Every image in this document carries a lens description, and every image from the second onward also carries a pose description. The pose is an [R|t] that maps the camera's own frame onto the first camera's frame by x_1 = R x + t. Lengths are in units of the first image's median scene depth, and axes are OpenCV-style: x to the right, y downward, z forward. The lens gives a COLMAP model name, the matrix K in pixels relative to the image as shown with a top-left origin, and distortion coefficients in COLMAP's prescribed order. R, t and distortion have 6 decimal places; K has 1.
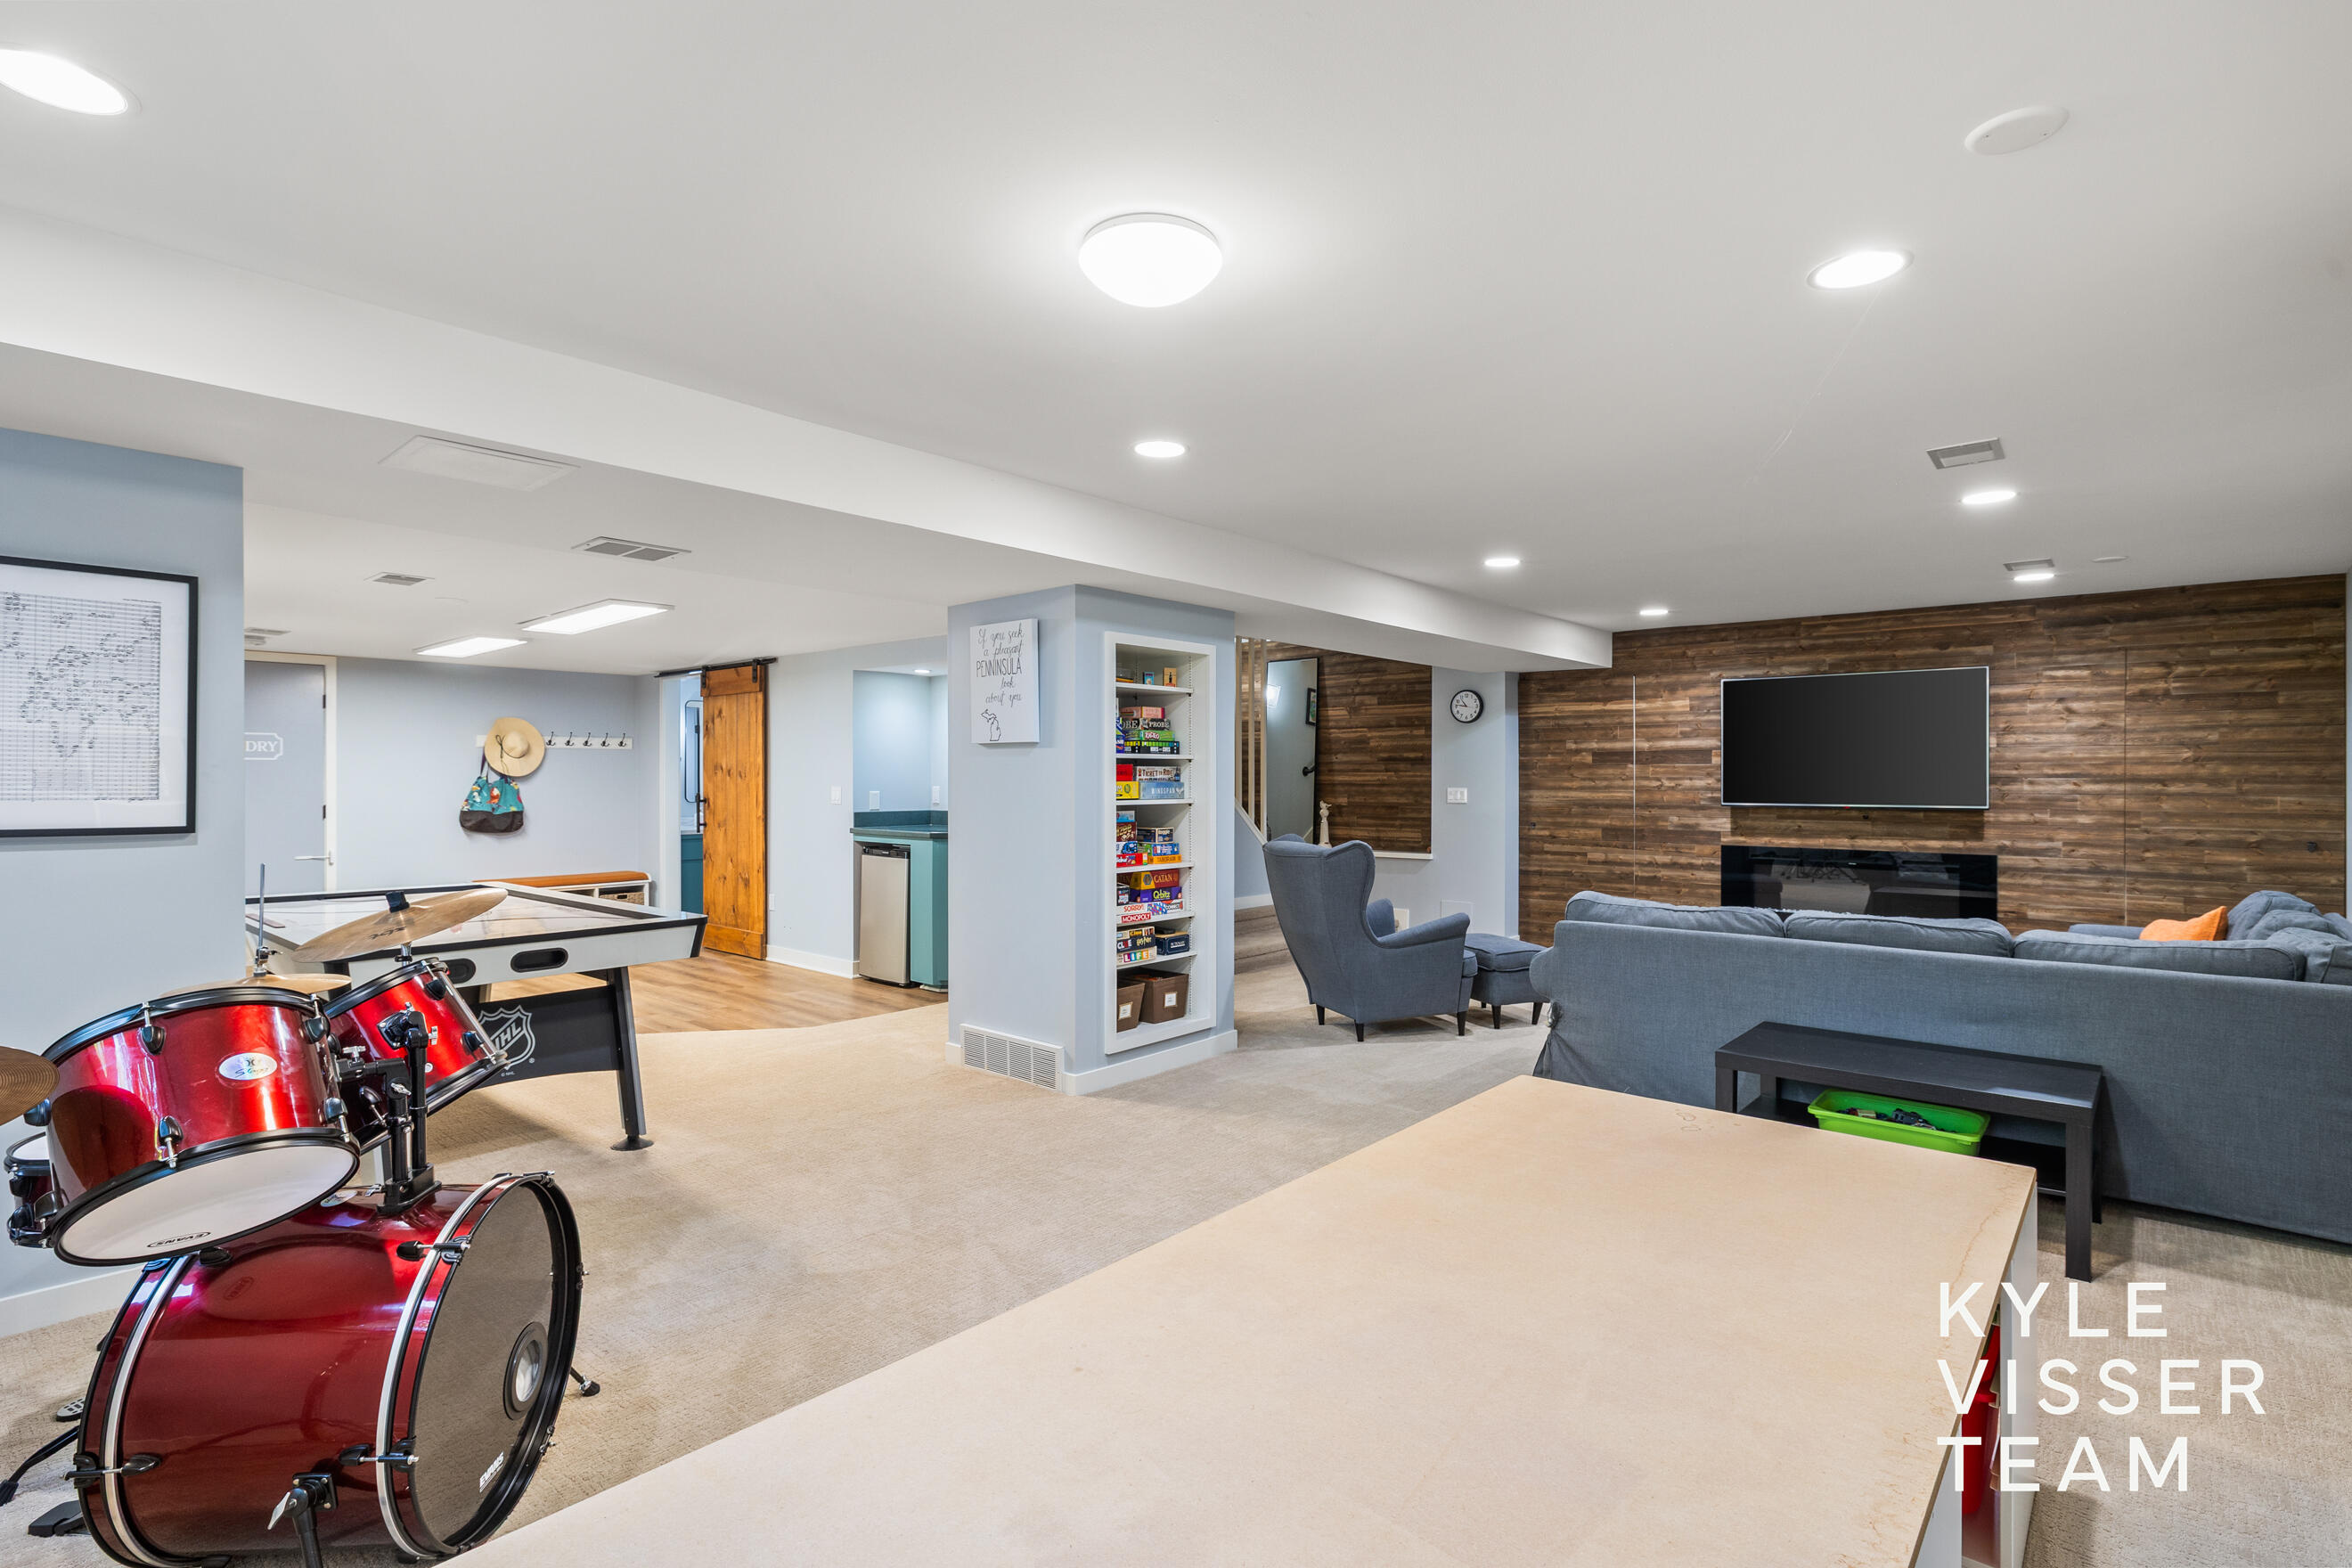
lens RADIAL K [[1113.0, 0, 1174.2], [0, 1113.0, 786.5], [0, 0, 1]] dist [-0.006369, 0.000940]
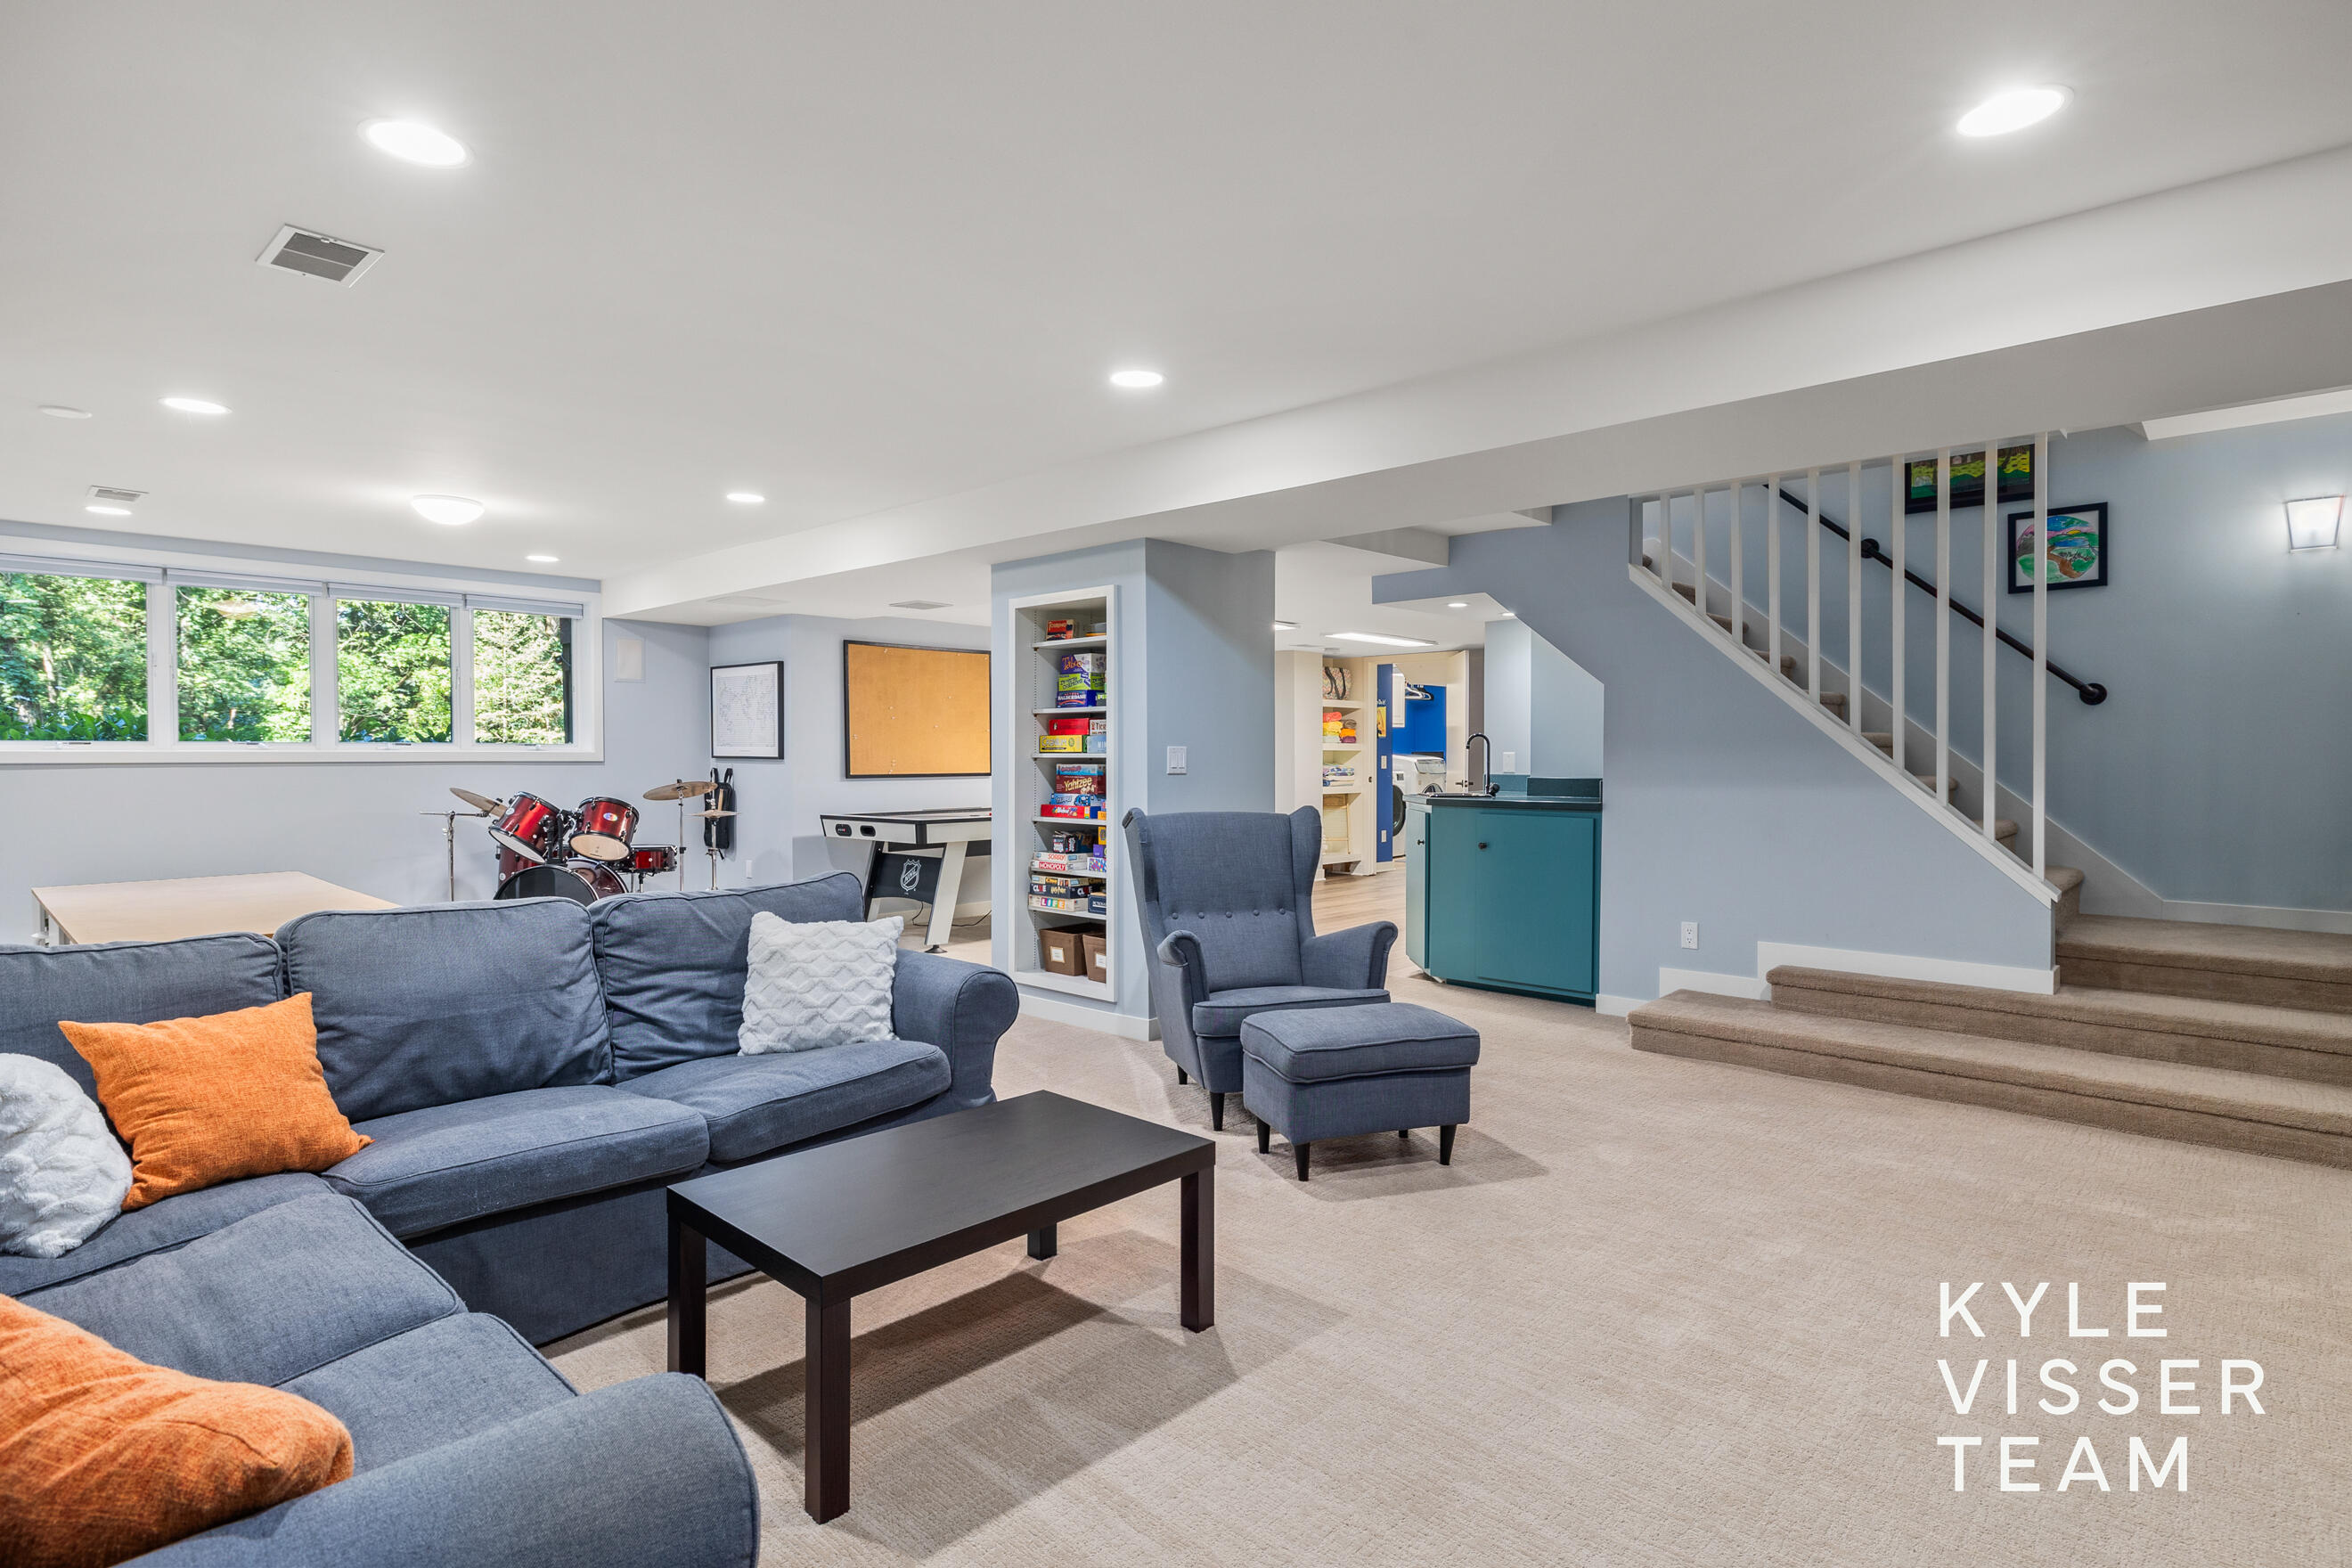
lens RADIAL K [[1191.7, 0, 1175.3], [0, 1191.7, 768.9], [0, 0, 1]] dist [-0.002357, 0.000051]
pose [[-0.022715, 0.015999, -0.999614, 1.066211], [-0.003825, 0.999863, 0.016090, 0.008892], [0.999735, 0.004189, -0.022650, 1.133449]]
